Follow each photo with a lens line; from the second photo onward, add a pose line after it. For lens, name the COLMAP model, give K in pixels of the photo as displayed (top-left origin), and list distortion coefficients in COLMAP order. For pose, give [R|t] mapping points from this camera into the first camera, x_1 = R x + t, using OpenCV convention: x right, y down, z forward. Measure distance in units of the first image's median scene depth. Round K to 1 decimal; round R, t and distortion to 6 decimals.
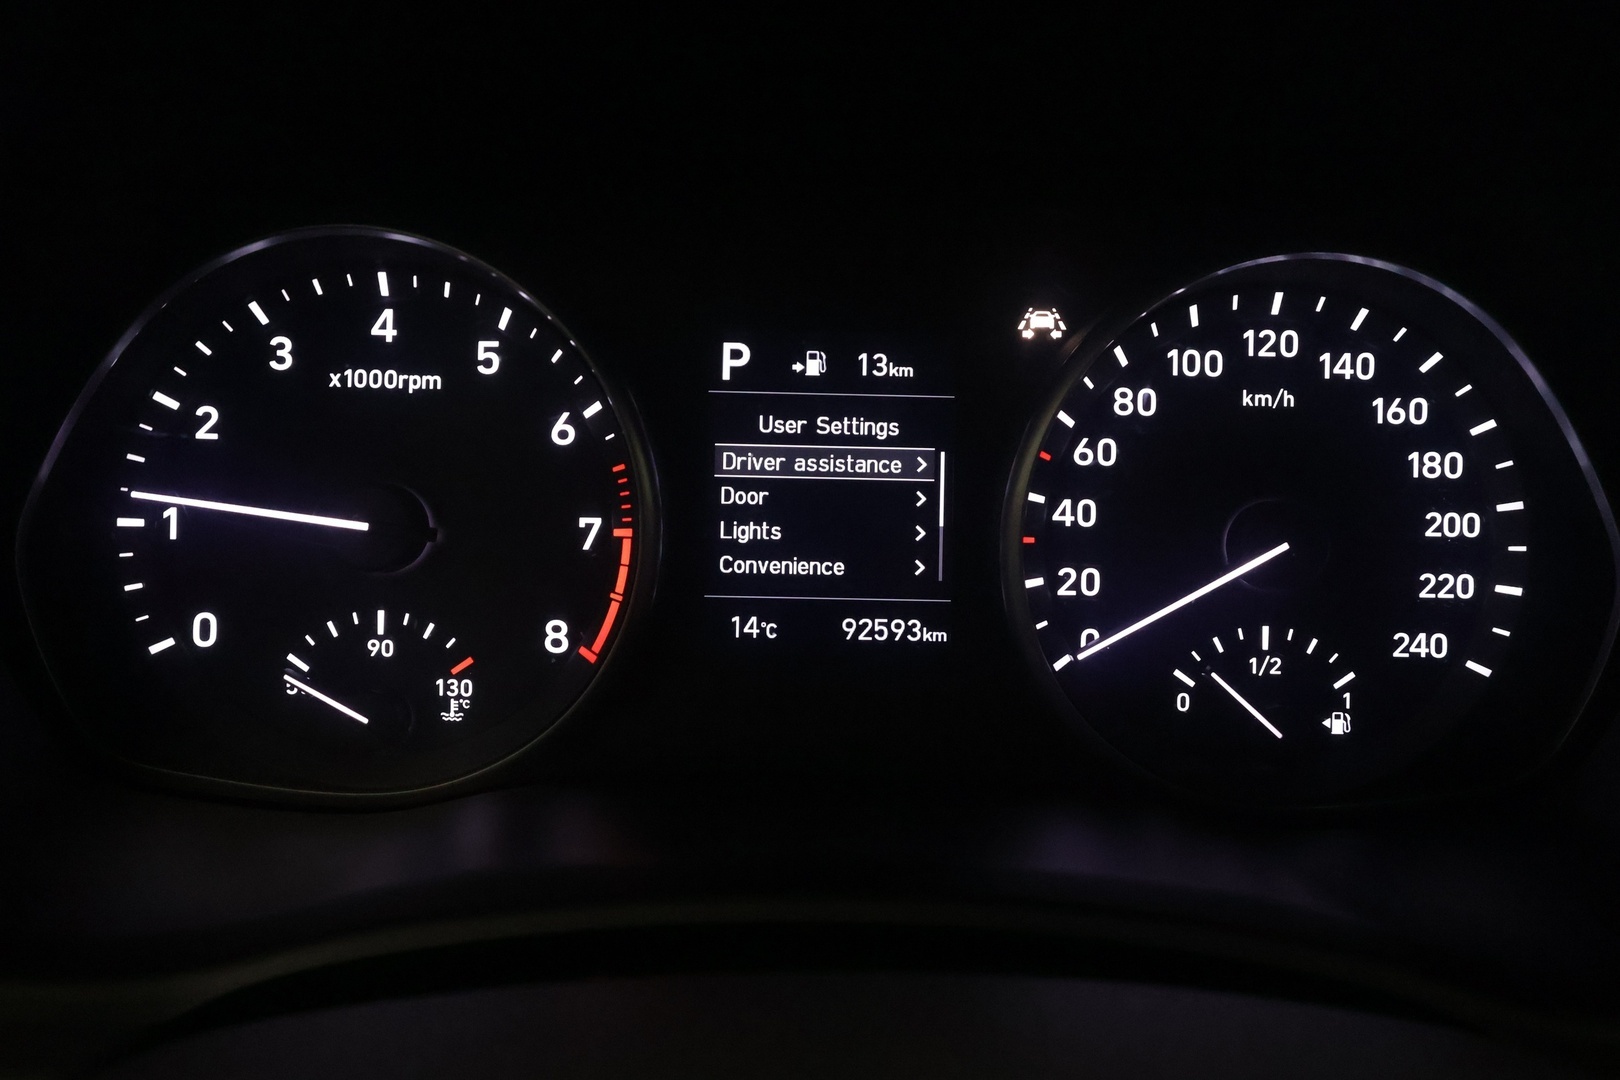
lens RADIAL K [[1263.9, 0, 827.2], [0, 1263.9, 527.2], [0, 0, 1]] dist [-0.011965, 0.010983]
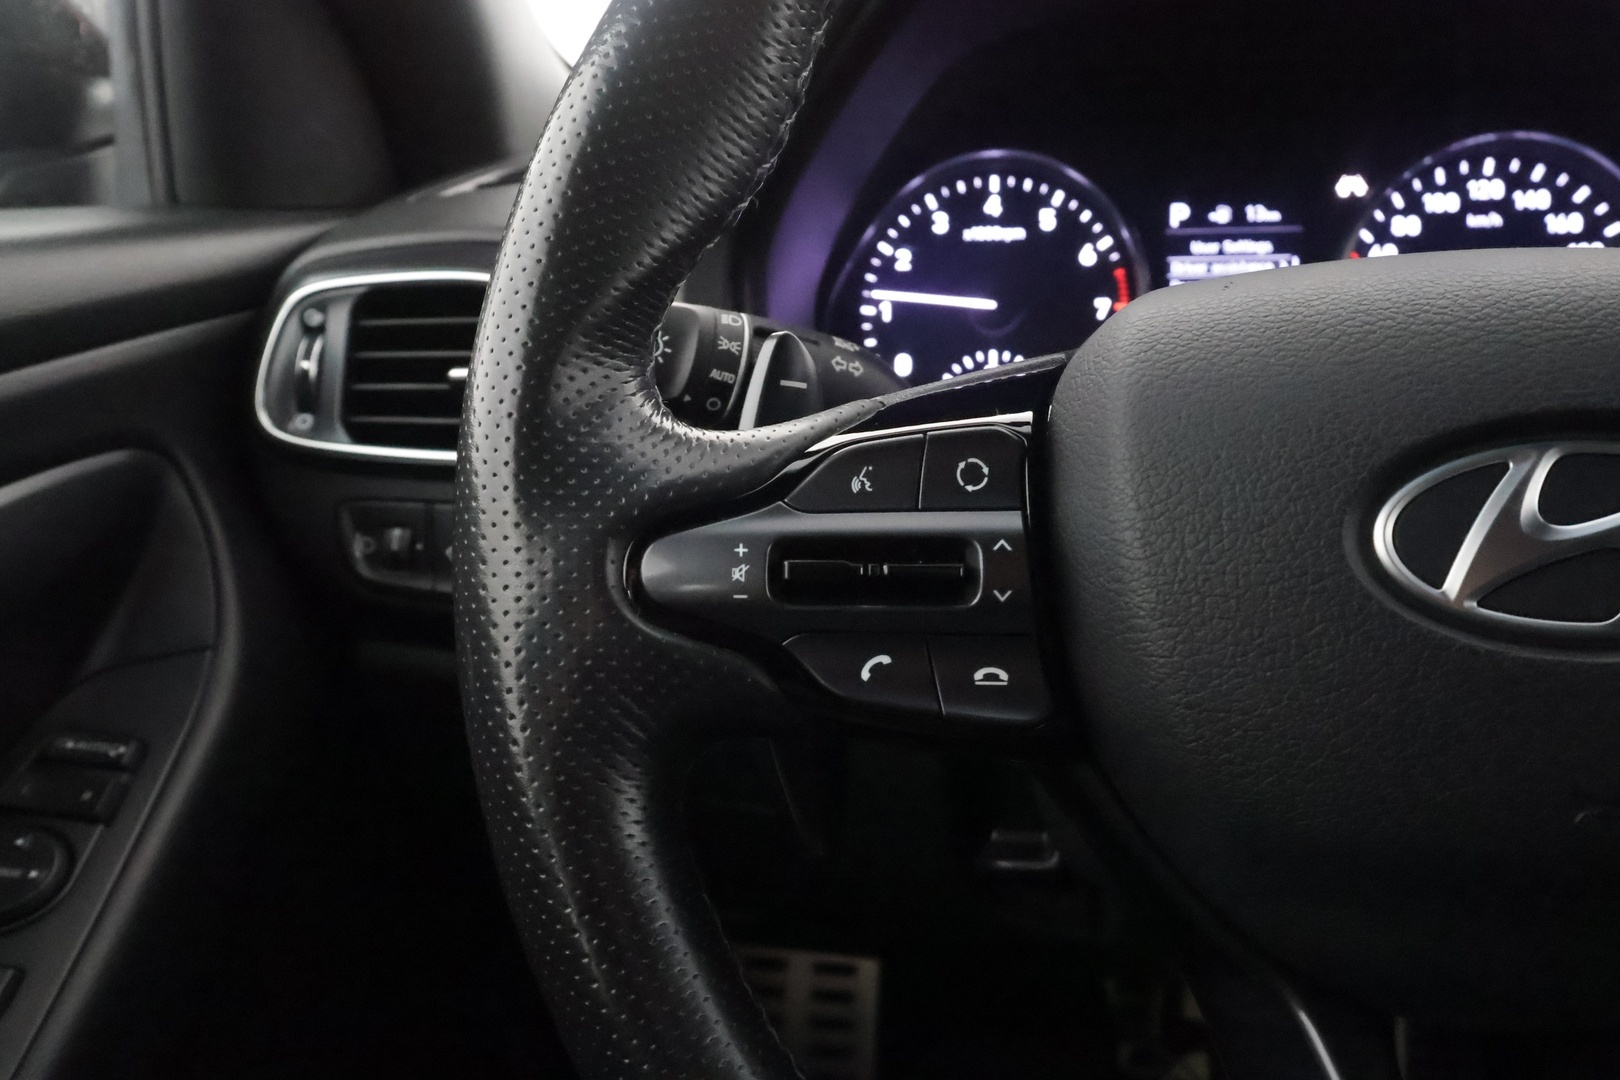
lens RADIAL K [[1263.9, 0, 802.2], [0, 1263.9, 539.7], [0, 0, 1]] dist [-0.011965, 0.010983]
pose [[0.984878, -0.011220, -0.172885, -0.309595], [0.009019, 0.999868, -0.013512, 0.376322], [0.173013, 0.011749, 0.984849, -0.953232]]
